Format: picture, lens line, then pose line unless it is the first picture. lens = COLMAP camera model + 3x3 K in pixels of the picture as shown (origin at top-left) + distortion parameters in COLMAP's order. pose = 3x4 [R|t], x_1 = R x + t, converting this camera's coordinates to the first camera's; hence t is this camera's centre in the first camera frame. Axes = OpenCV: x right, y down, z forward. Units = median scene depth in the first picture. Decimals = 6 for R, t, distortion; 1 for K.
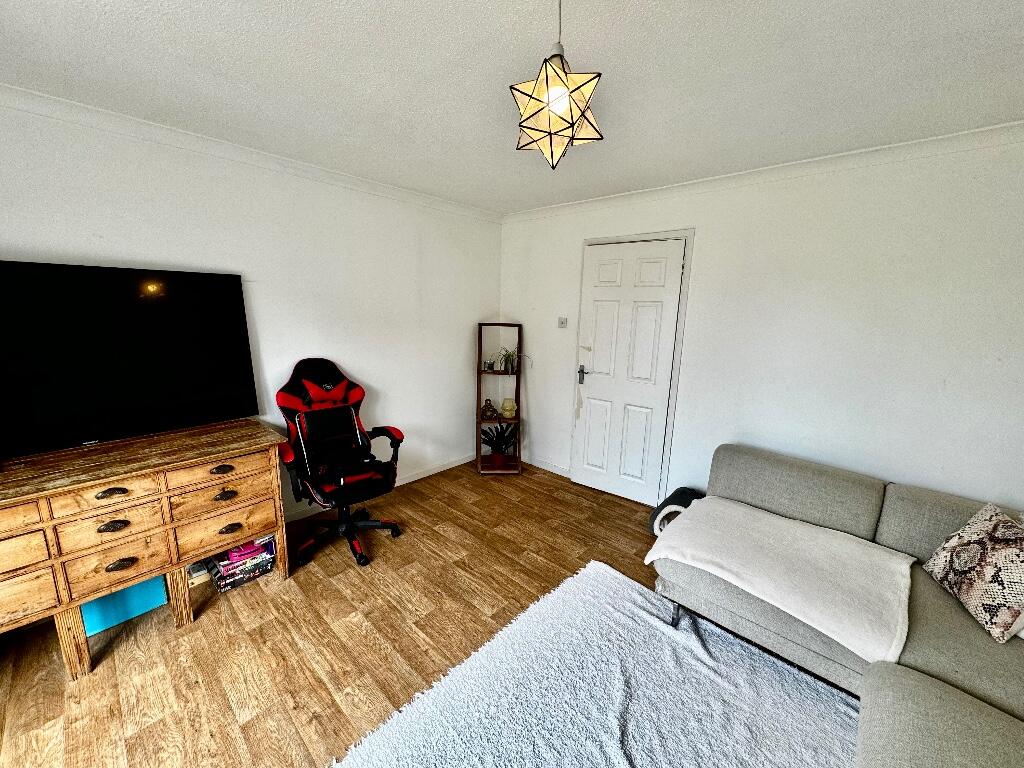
lens RADIAL K [[409.3, 0, 511.2], [0, 409.3, 381.9], [0, 0, 1]] dist [0.002868, 0.002574]
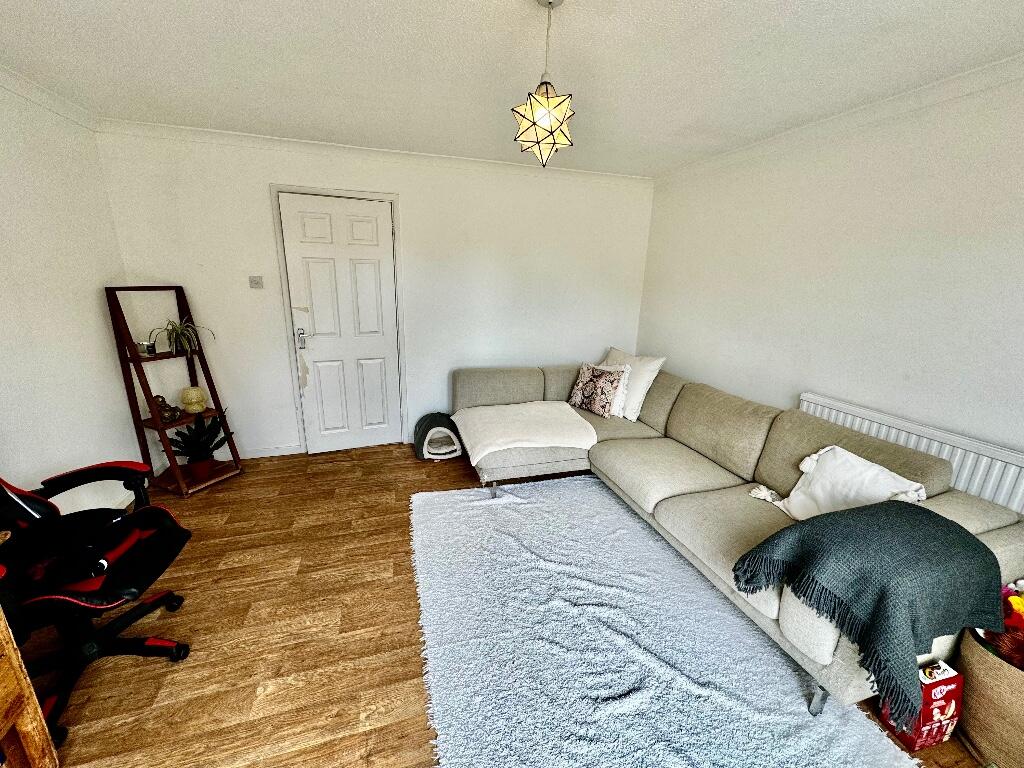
lens RADIAL K [[409.3, 0, 510.4], [0, 409.3, 383.7], [0, 0, 1]] dist [0.002868, 0.002574]
pose [[0.500143, -0.243362, 0.831042, -0.468940], [0.147833, 0.969604, 0.194969, -0.037081], [-0.853230, 0.025343, 0.520918, 0.150464]]
